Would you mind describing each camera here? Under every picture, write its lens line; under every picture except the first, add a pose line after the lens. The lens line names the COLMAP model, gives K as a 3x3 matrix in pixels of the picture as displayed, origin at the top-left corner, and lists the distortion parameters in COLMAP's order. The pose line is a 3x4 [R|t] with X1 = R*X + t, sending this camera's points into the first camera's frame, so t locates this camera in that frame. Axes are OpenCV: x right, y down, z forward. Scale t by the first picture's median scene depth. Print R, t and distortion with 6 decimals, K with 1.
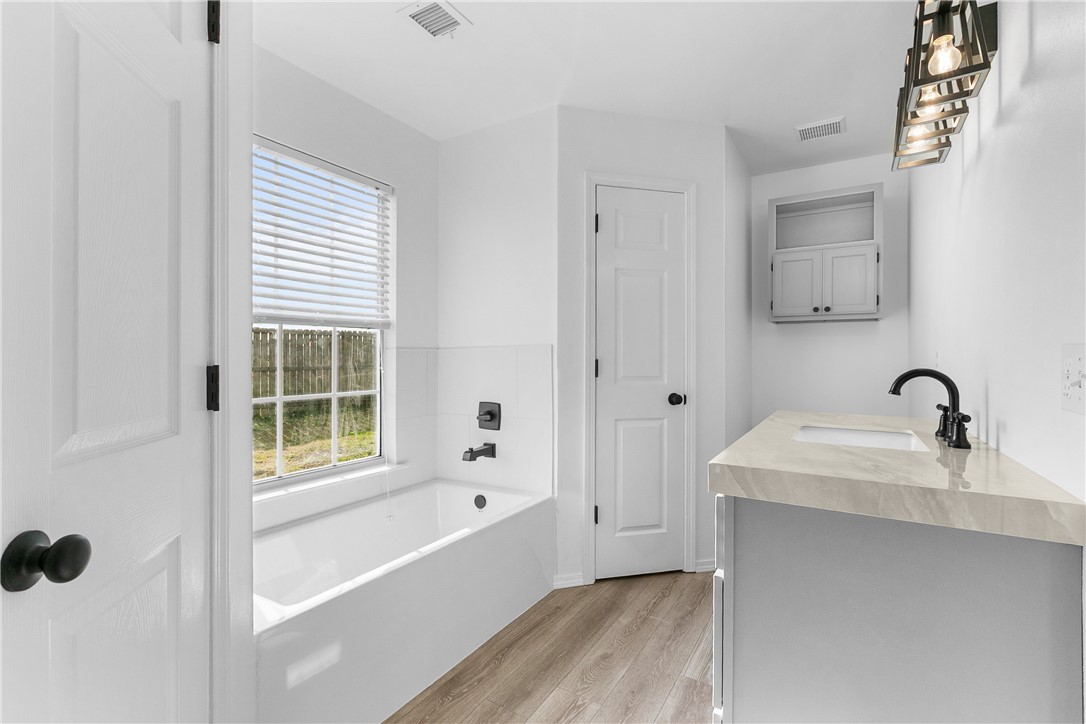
lens RADIAL K [[490.6, 0, 542.1], [0, 490.6, 360.8], [0, 0, 1]] dist [-0.001408, -0.001000]
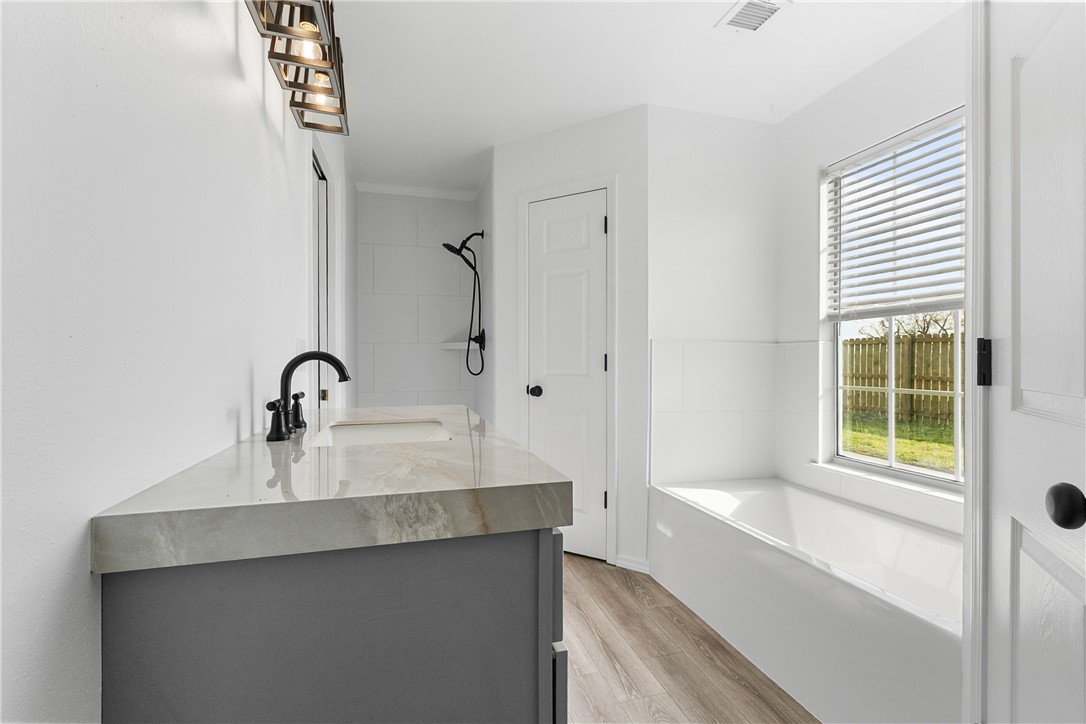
lens RADIAL K [[490.6, 0, 542.6], [0, 490.6, 362.9], [0, 0, 1]] dist [-0.001408, -0.001000]
pose [[-0.677313, -0.000952, -0.735695, 0.857602], [-0.002201, 0.999997, 0.000732, 0.027161], [0.735692, 0.002116, -0.677313, 1.409922]]
